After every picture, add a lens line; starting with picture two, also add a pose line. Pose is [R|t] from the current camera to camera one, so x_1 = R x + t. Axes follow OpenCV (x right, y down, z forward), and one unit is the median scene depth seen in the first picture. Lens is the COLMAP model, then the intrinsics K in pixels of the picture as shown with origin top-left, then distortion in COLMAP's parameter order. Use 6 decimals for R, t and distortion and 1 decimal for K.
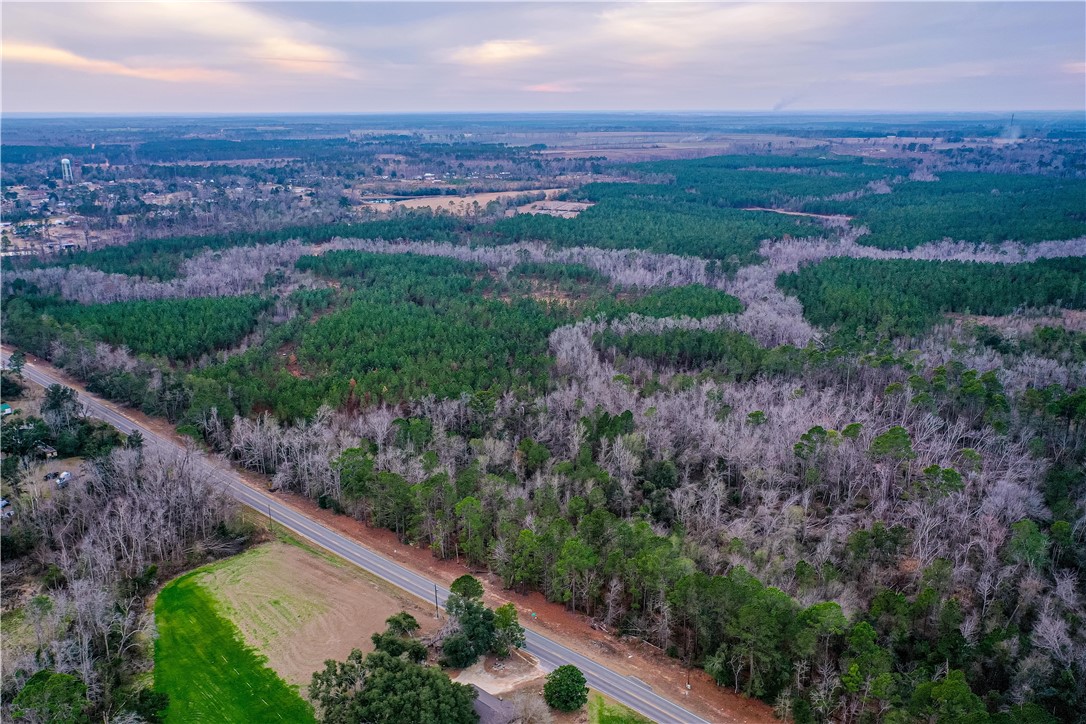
lens RADIAL K [[853.1, 0, 543.0], [0, 853.1, 362.0], [0, 0, 1]] dist [0.005688, 0.004688]
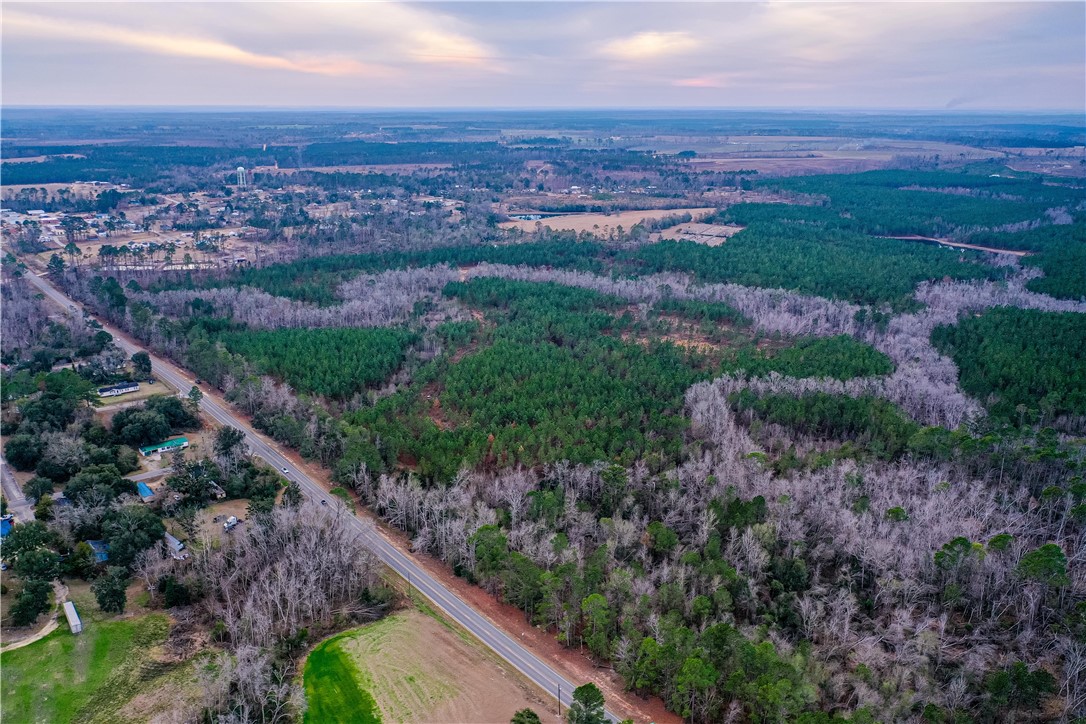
lens RADIAL K [[859.2, 0, 543.0], [0, 859.2, 362.0], [0, 0, 1]] dist [0.006686, 0.006265]
pose [[0.985961, 0.052924, -0.158364, 0.000128], [-0.052433, 0.998598, 0.007282, -0.038153], [0.158527, 0.001124, 0.987354, -0.011496]]
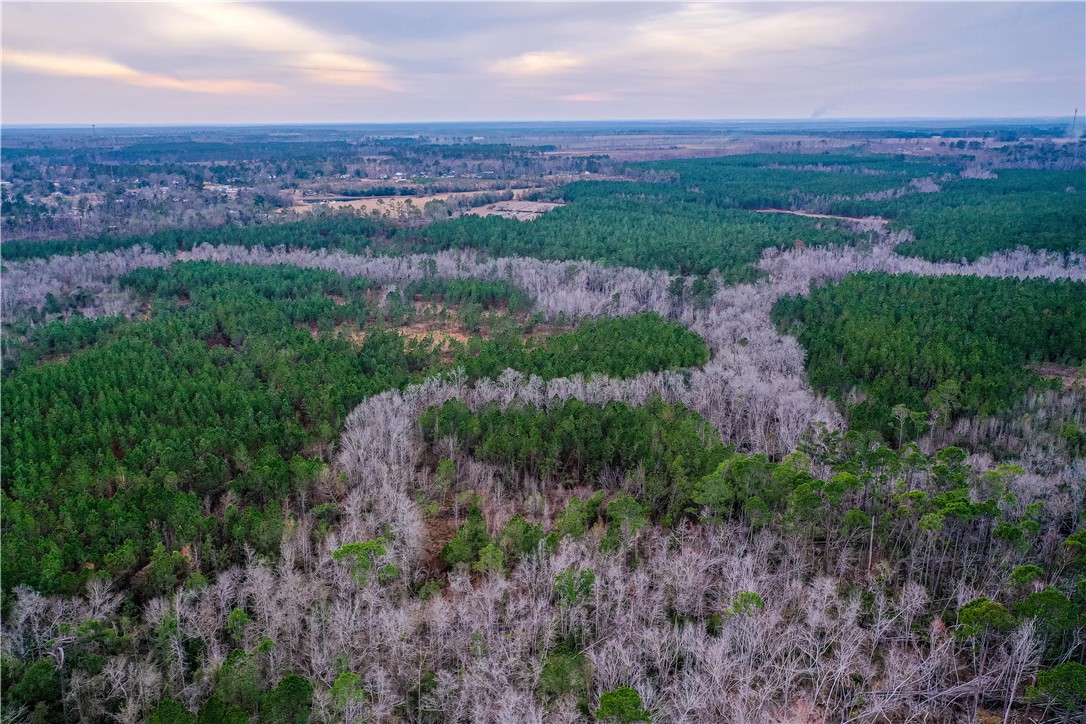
lens RADIAL K [[859.2, 0, 543.0], [0, 859.2, 362.0], [0, 0, 1]] dist [0.006686, 0.006265]
pose [[0.999228, 0.007217, -0.038619, 0.093545], [-0.007680, 0.999900, -0.011855, -0.034271], [0.038529, 0.012142, 0.999184, 0.250014]]
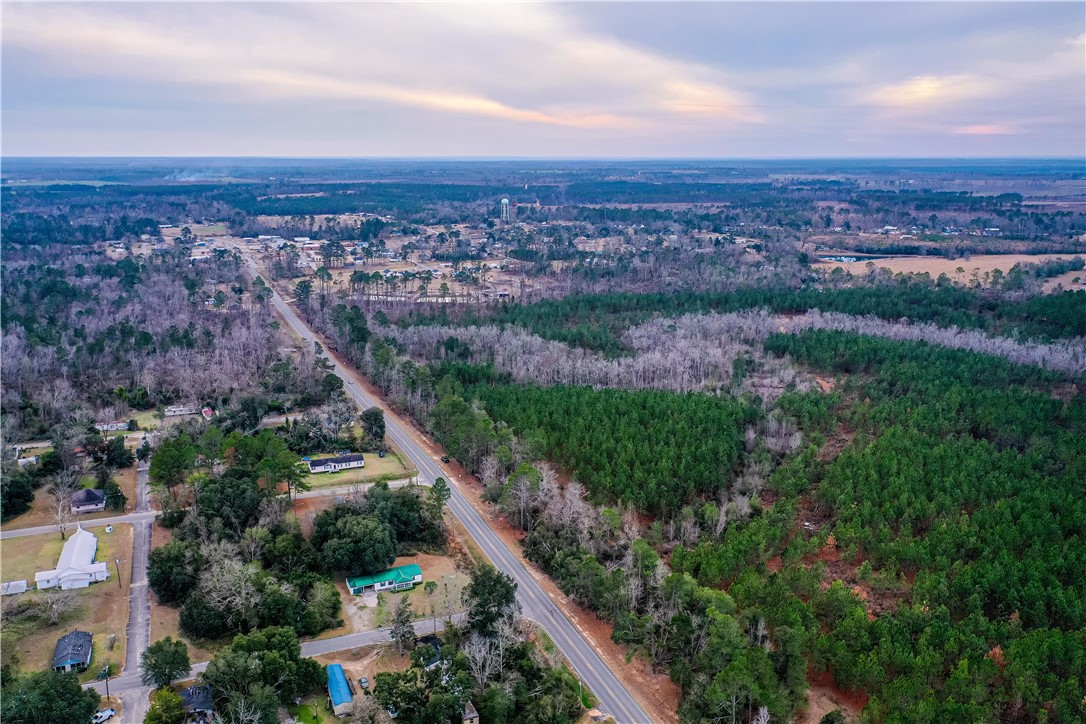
lens RADIAL K [[880.5, 0, 543.0], [0, 880.5, 362.0], [0, 0, 1]] dist [0.006092, 0.003697]
pose [[0.901553, 0.102462, -0.420361, -0.126662], [-0.125790, 0.991660, -0.028069, -0.047928], [0.413979, 0.078183, 0.906923, 0.192620]]
